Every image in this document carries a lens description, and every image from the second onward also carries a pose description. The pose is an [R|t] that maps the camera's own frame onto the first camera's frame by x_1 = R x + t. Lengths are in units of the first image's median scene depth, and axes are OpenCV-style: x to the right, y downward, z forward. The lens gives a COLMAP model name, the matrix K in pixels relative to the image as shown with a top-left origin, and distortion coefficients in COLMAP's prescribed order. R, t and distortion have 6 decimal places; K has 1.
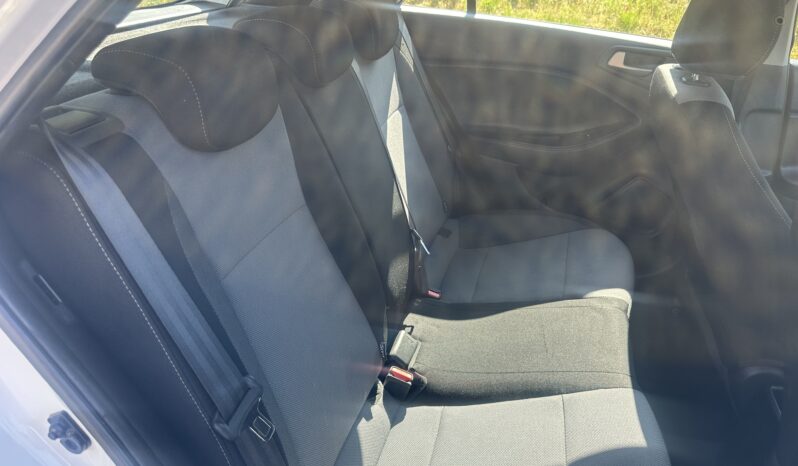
lens RADIAL K [[564.3, 0, 412.4], [0, 564.3, 233.9], [0, 0, 1]] dist [0.092551, -0.171426]
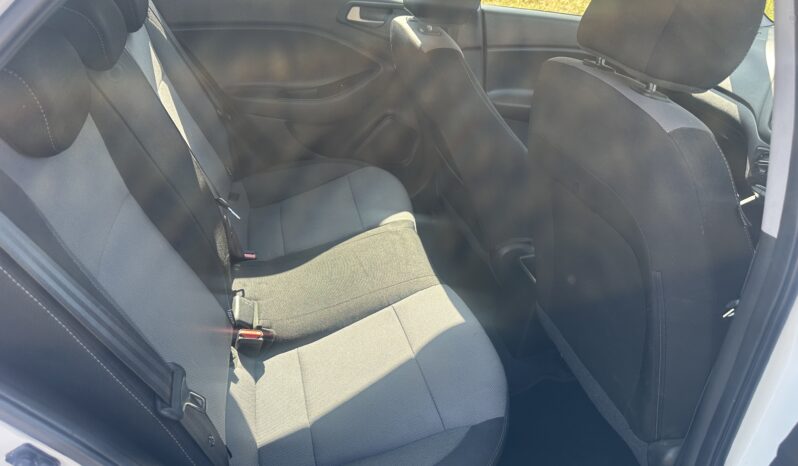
lens RADIAL K [[564.3, 0, 412.4], [0, 564.3, 233.9], [0, 0, 1]] dist [0.092551, -0.171426]
pose [[0.862446, -0.235109, 0.448230, -0.176455], [0.194214, 0.971501, 0.135889, -0.018021], [-0.467405, -0.030144, 0.883529, -0.068532]]
